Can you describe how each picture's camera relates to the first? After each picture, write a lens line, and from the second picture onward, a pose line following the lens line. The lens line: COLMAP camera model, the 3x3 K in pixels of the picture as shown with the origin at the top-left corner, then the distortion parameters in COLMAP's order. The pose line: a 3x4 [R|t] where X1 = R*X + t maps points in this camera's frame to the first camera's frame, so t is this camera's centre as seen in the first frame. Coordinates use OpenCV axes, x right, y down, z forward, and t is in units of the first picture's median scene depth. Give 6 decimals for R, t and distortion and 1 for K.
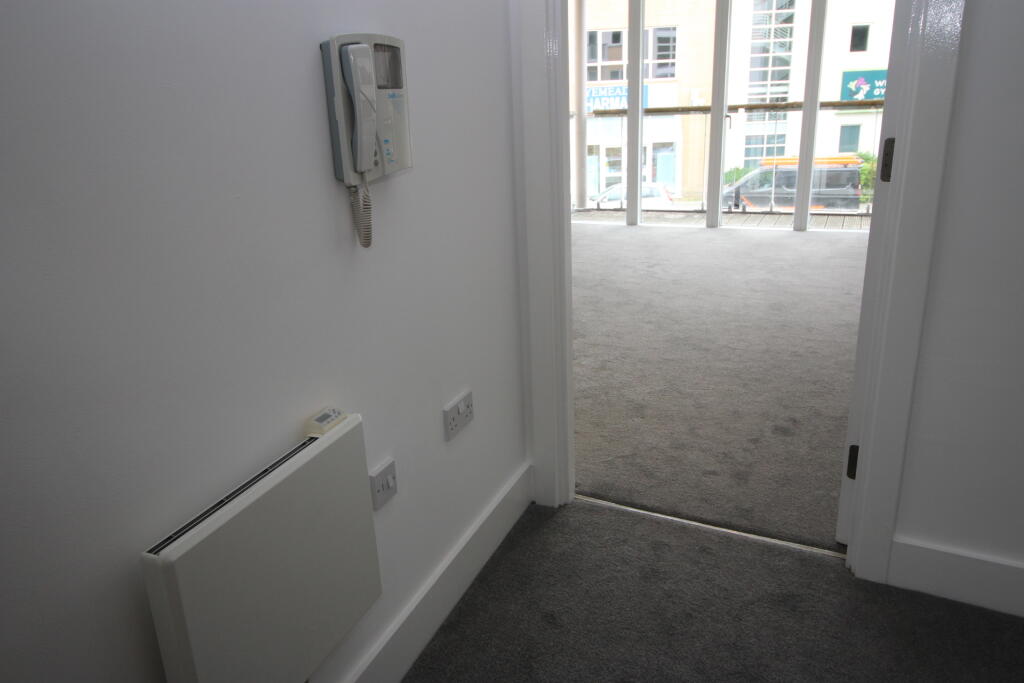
lens RADIAL K [[751.7, 0, 511.8], [0, 751.7, 339.3], [0, 0, 1]] dist [0.000813, 0.017014]
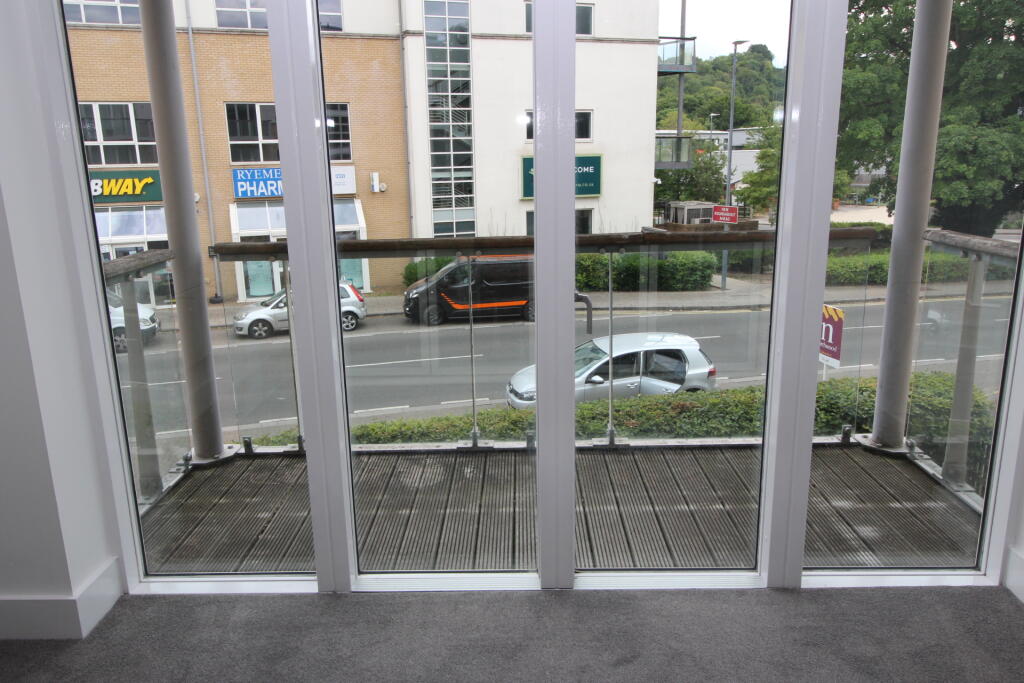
lens RADIAL K [[751.7, 0, 511.1], [0, 751.7, 341.2], [0, 0, 1]] dist [0.000813, 0.017014]
pose [[0.915112, -0.079020, 0.395381, 0.024199], [0.116318, 0.990655, -0.071229, -0.053921], [-0.386057, 0.111172, 0.915751, 0.145369]]
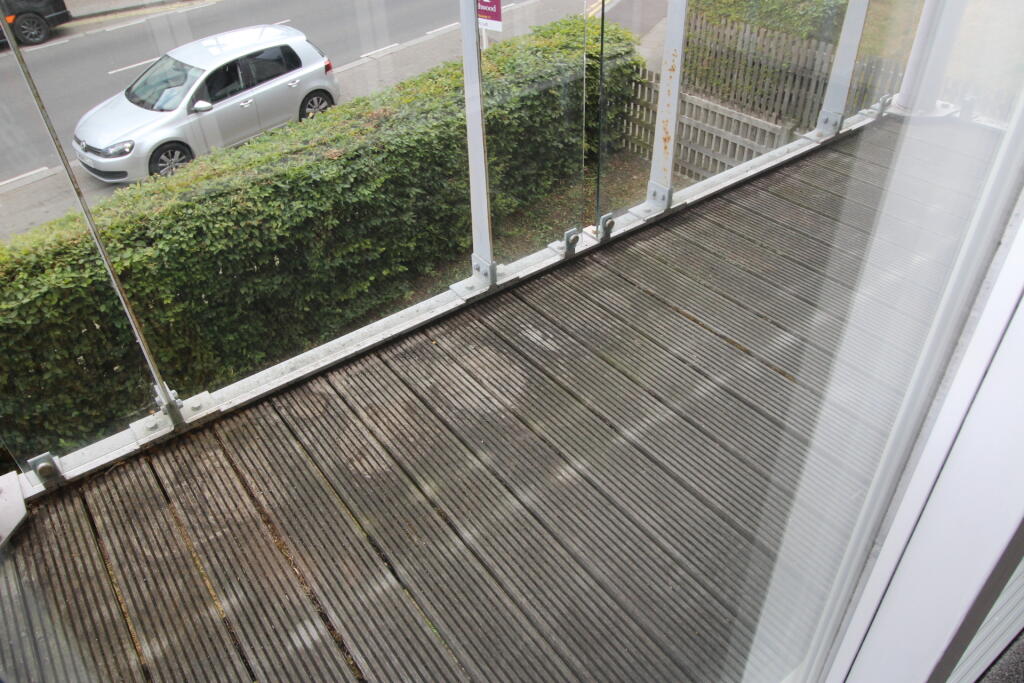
lens RADIAL K [[751.7, 0, 509.8], [0, 751.7, 335.0], [0, 0, 1]] dist [0.000813, 0.017014]
pose [[0.491168, -0.519160, 0.699447, 0.016236], [0.302243, 0.854667, 0.422129, -0.071561], [-0.816947, 0.004066, 0.576698, 0.223156]]
